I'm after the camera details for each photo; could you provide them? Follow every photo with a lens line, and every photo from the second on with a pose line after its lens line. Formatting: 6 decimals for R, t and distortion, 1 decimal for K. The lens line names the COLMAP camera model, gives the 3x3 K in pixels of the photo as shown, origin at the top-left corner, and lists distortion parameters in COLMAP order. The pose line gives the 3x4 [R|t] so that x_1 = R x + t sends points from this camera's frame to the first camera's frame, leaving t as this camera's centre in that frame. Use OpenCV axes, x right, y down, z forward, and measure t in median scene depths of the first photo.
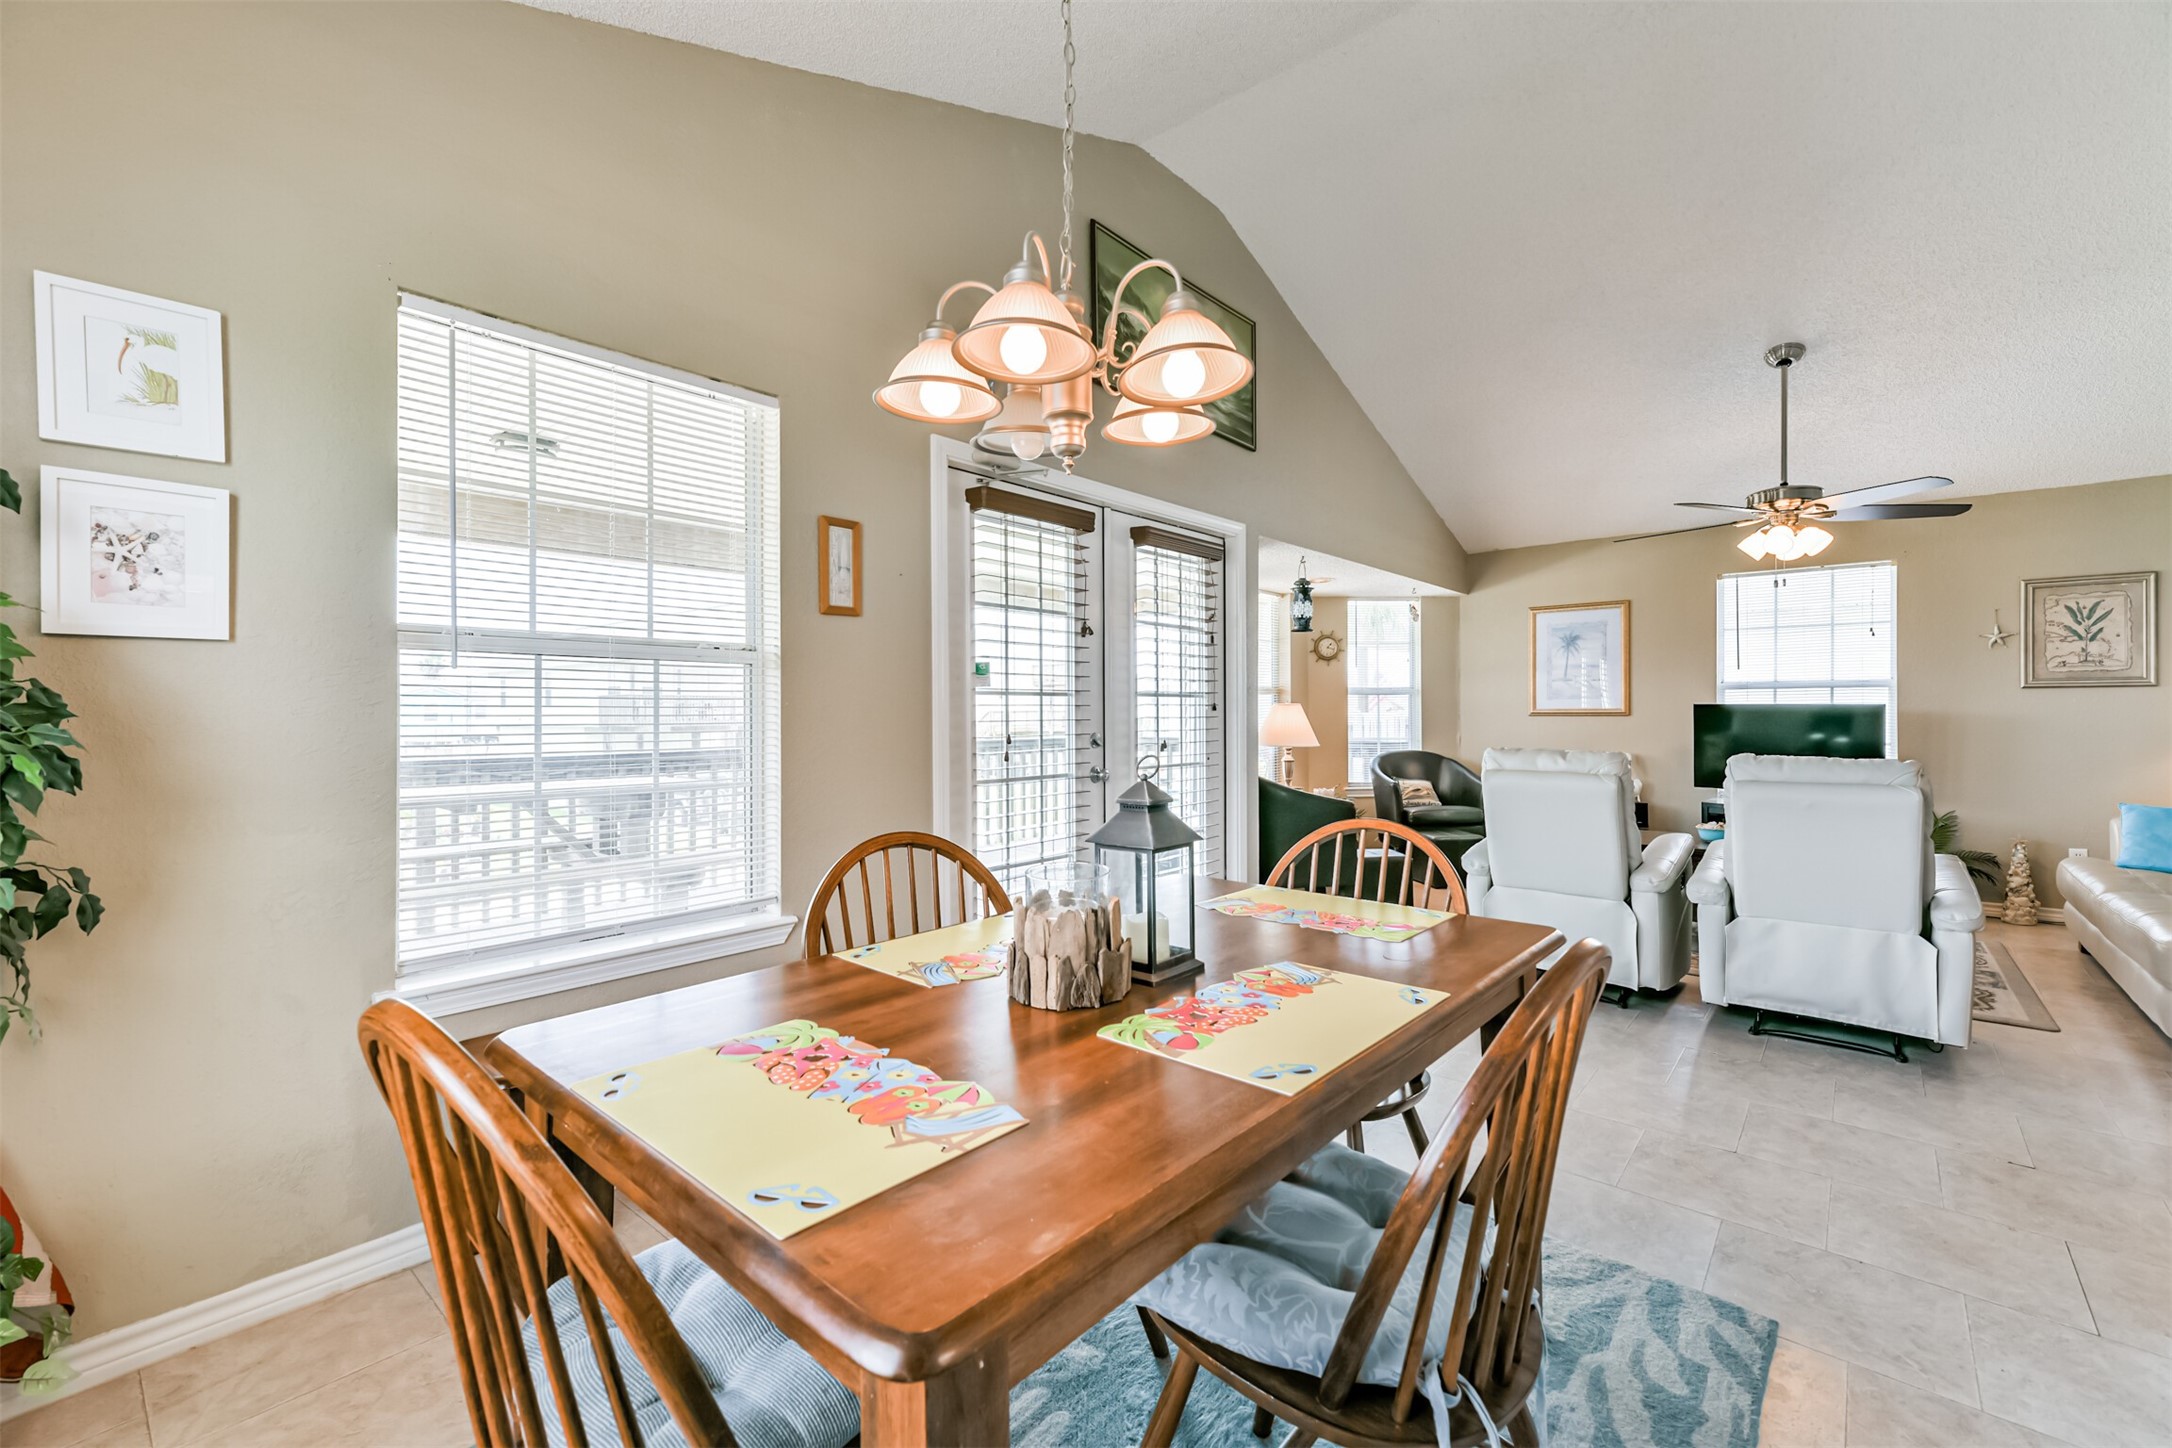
lens RADIAL K [[902.5, 0, 1086.1], [0, 902.5, 712.7], [0, 0, 1]] dist [0.002498, -0.000214]
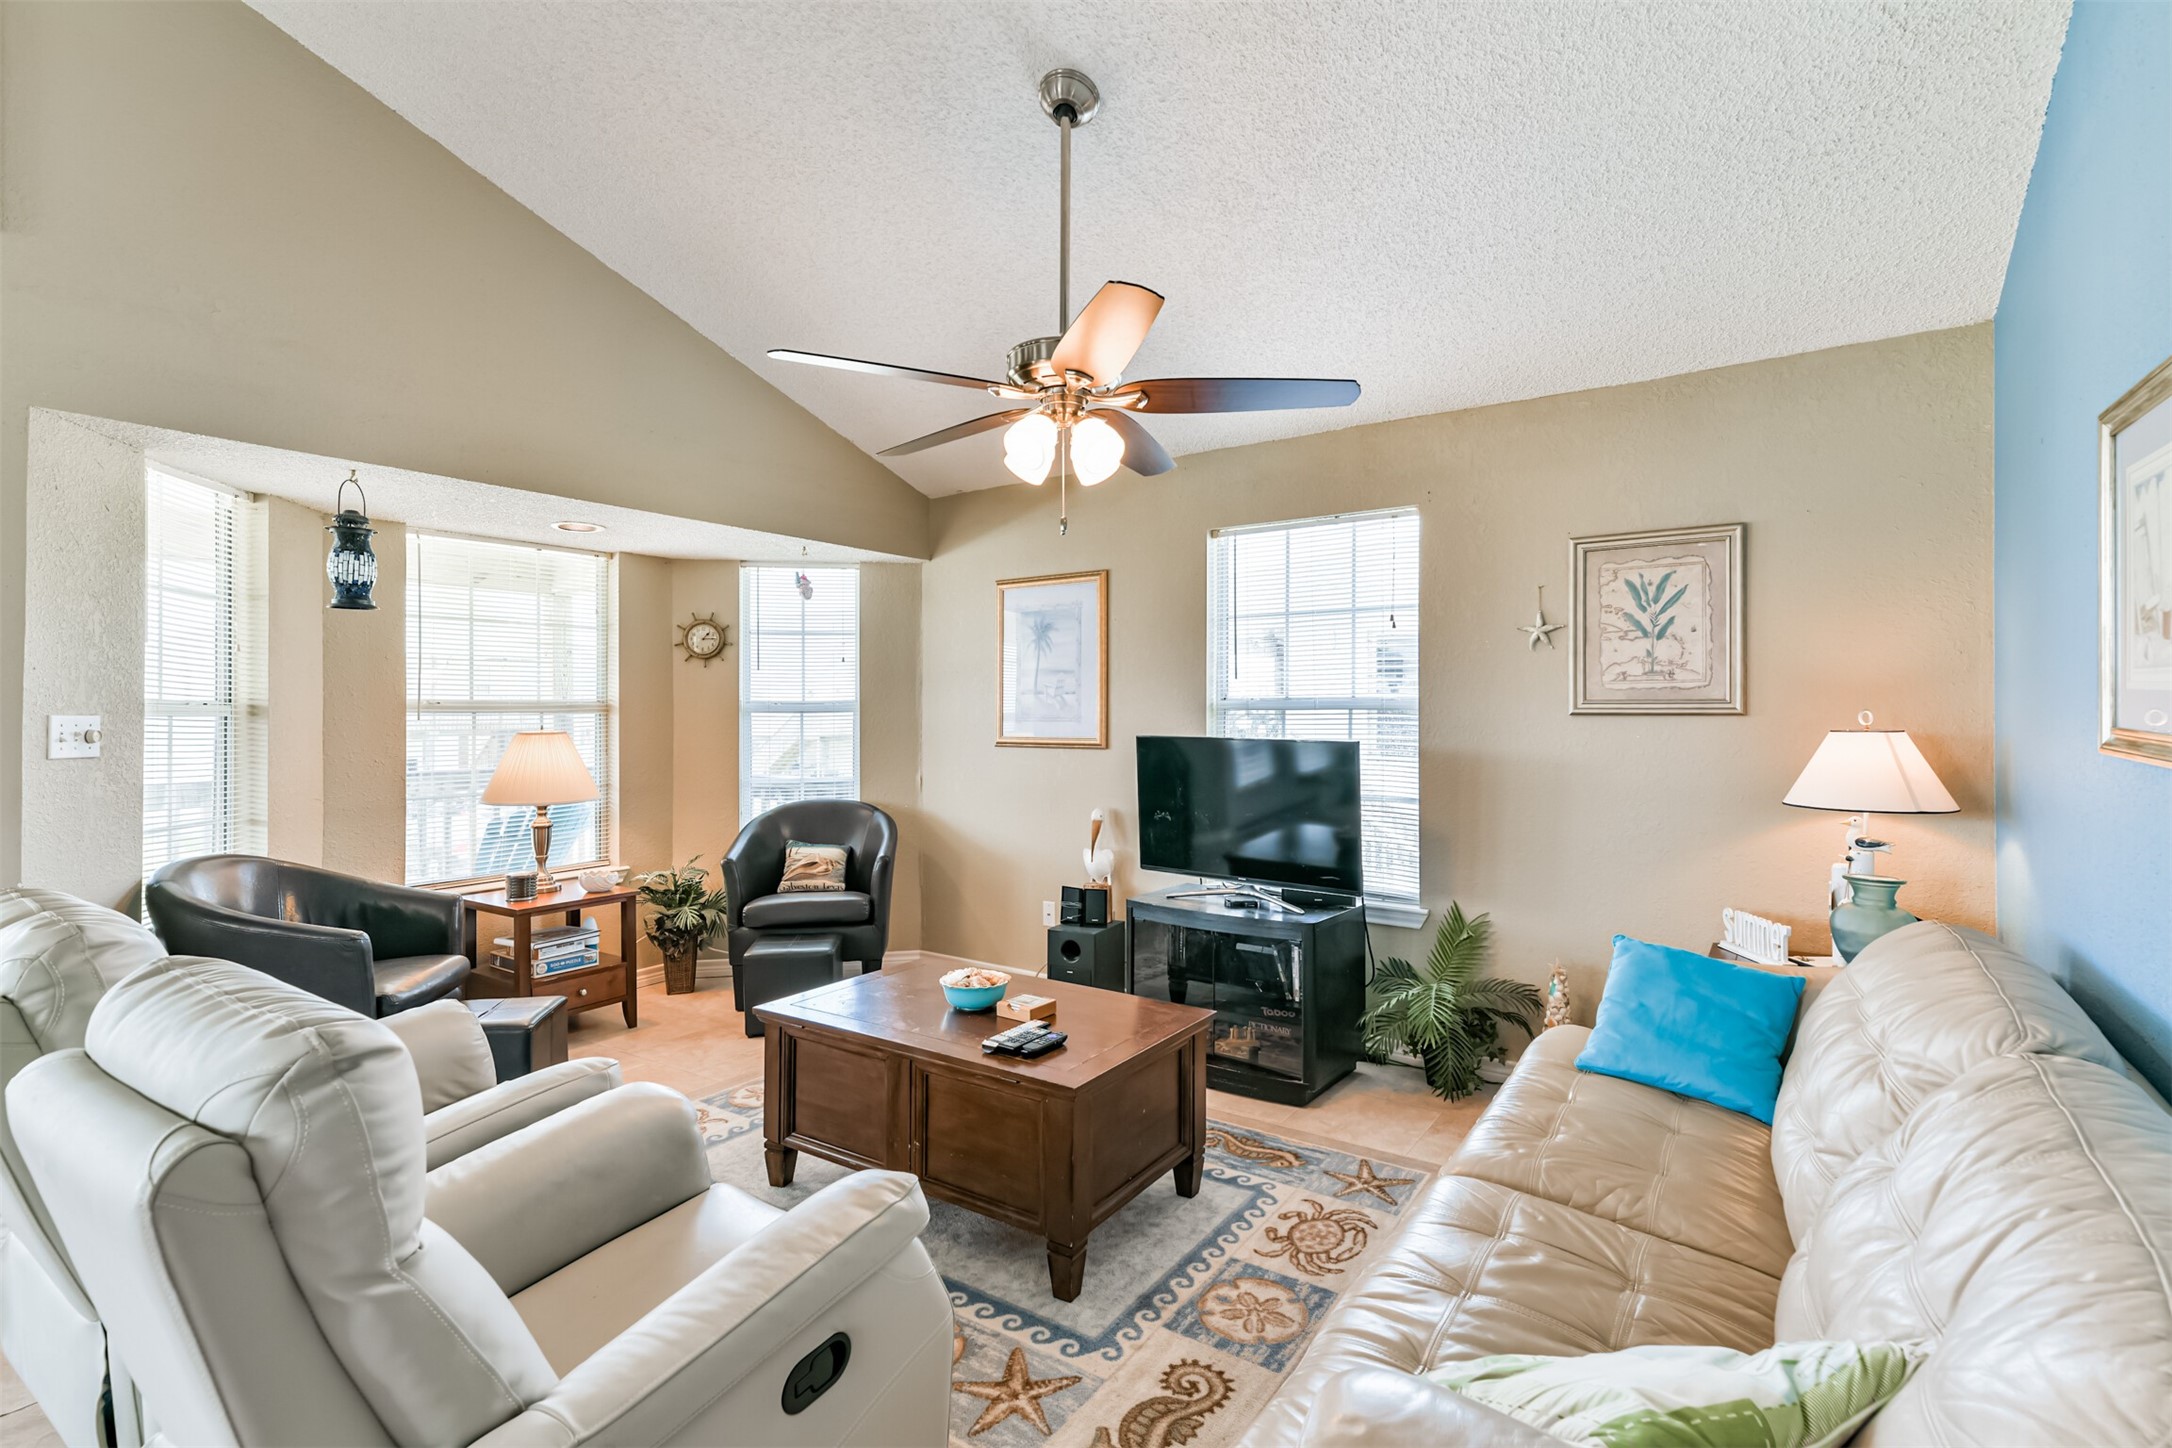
lens RADIAL K [[1001.5, 0, 1090.9], [0, 1001.5, 713.6], [0, 0, 1]] dist [0.003295, -0.000647]
pose [[0.994277, 0.001071, 0.106830, 0.643247], [-0.001308, 0.999997, 0.002150, -0.029506], [-0.106827, -0.002278, 0.994275, 0.364800]]
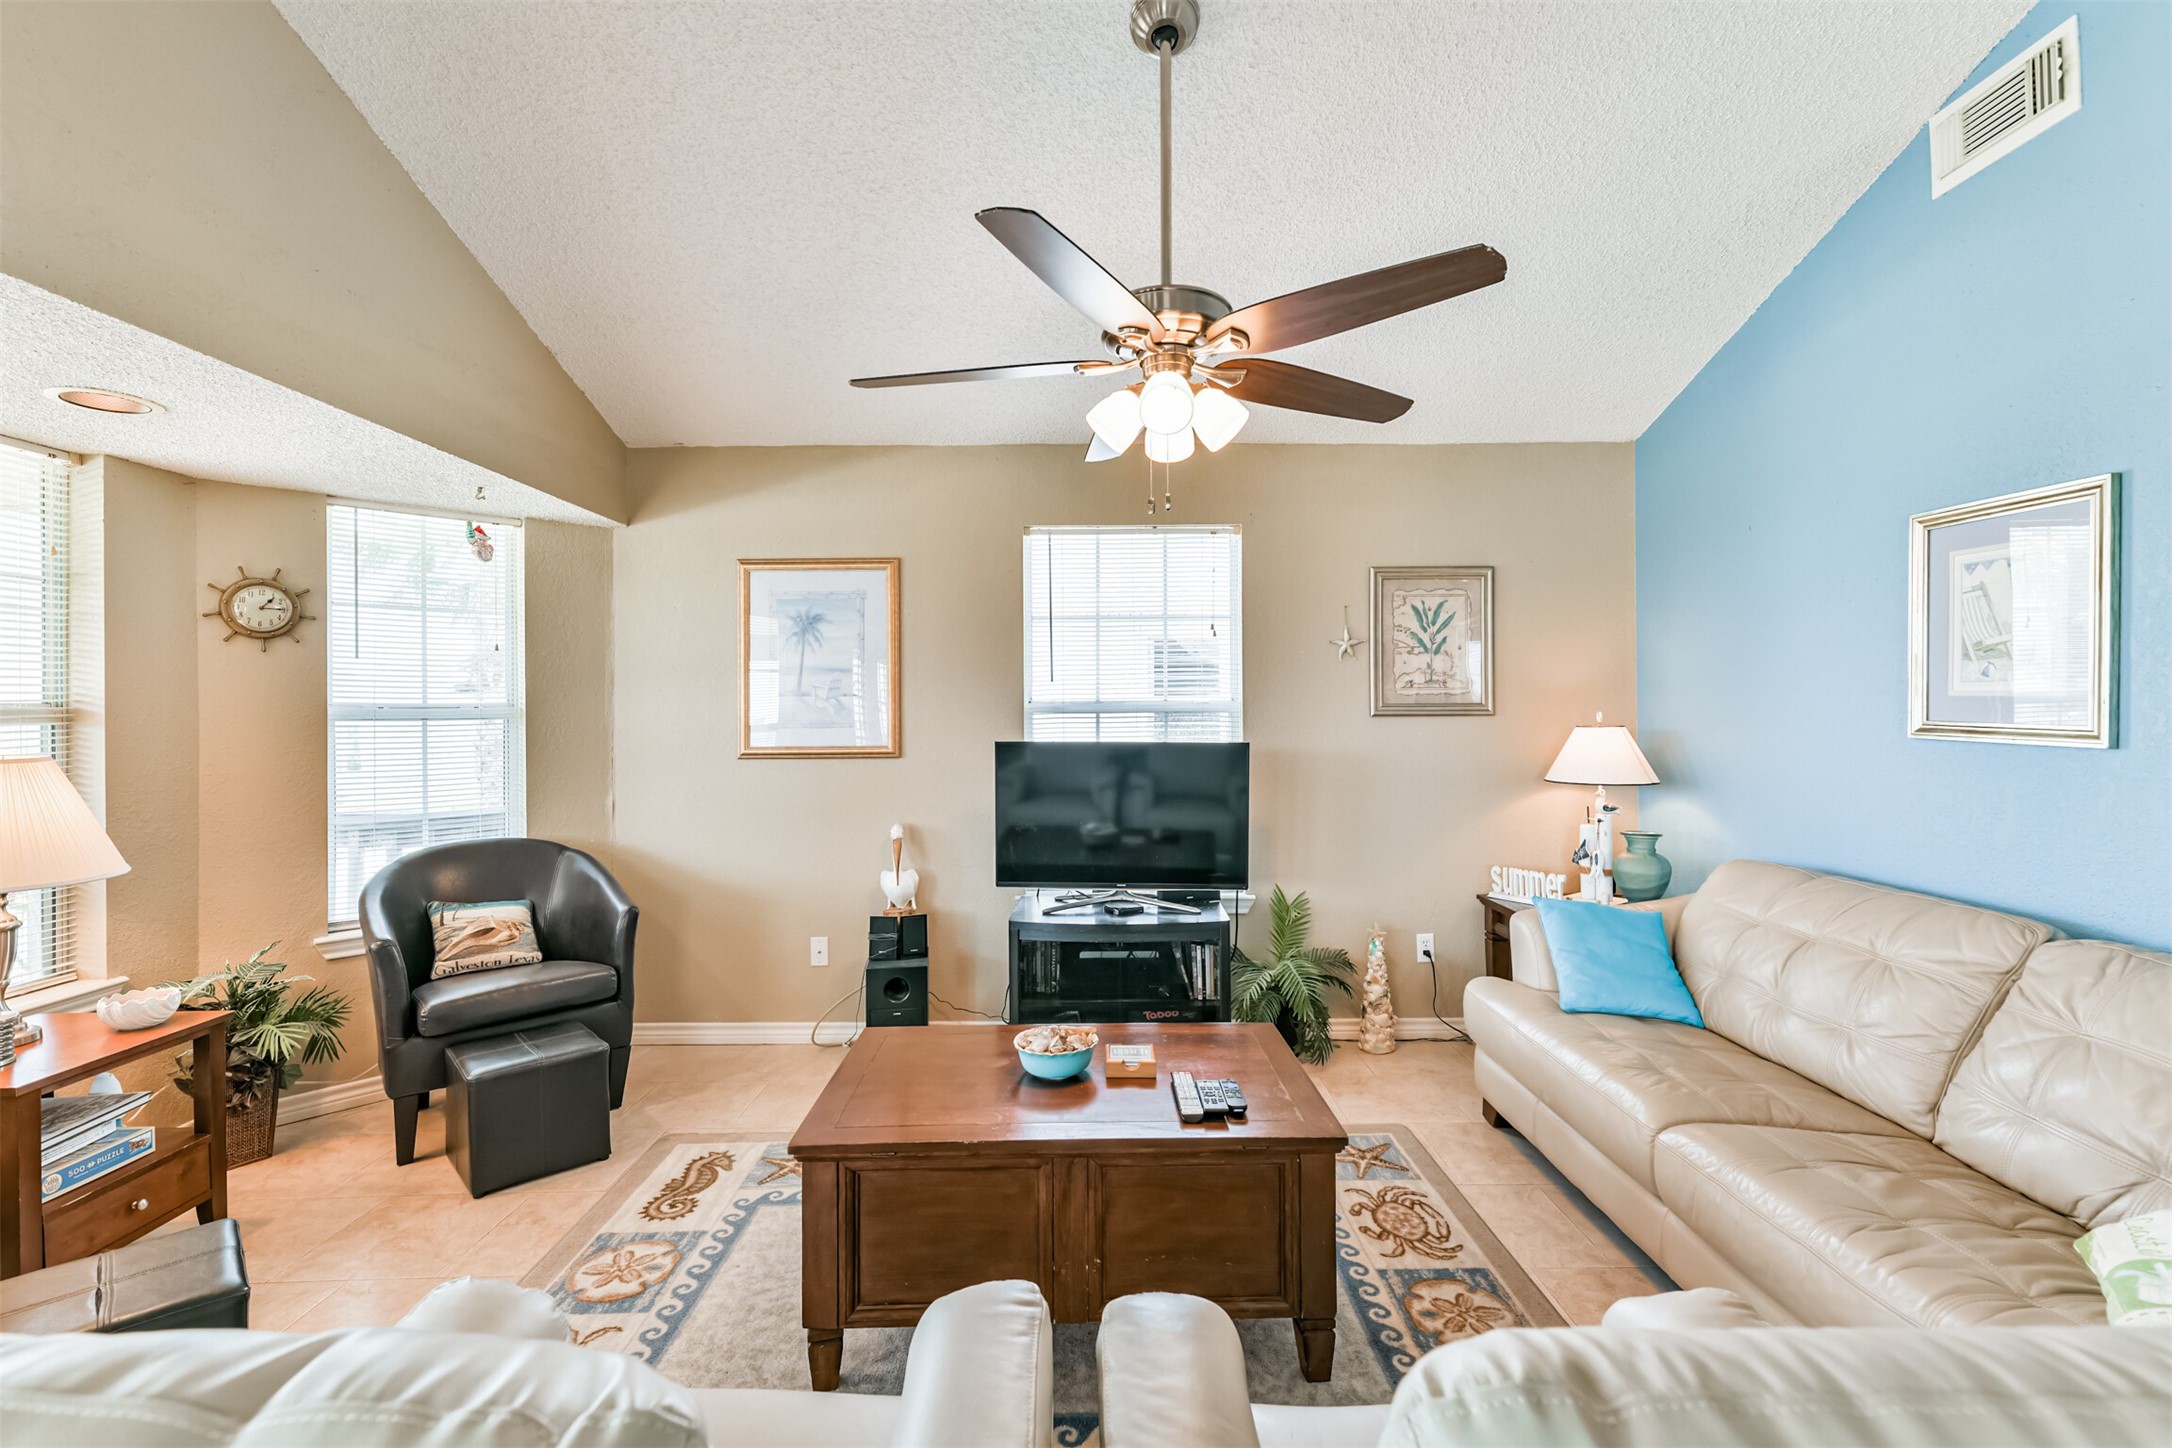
lens RADIAL K [[940.7, 0, 1090.4], [0, 940.7, 712.6], [0, 0, 1]] dist [0.004692, -0.001268]
pose [[0.755140, -0.001338, 0.655562, 0.374686], [0.004492, 0.999985, -0.003132, -0.029112], [-0.655548, 0.005310, 0.755135, 0.582745]]
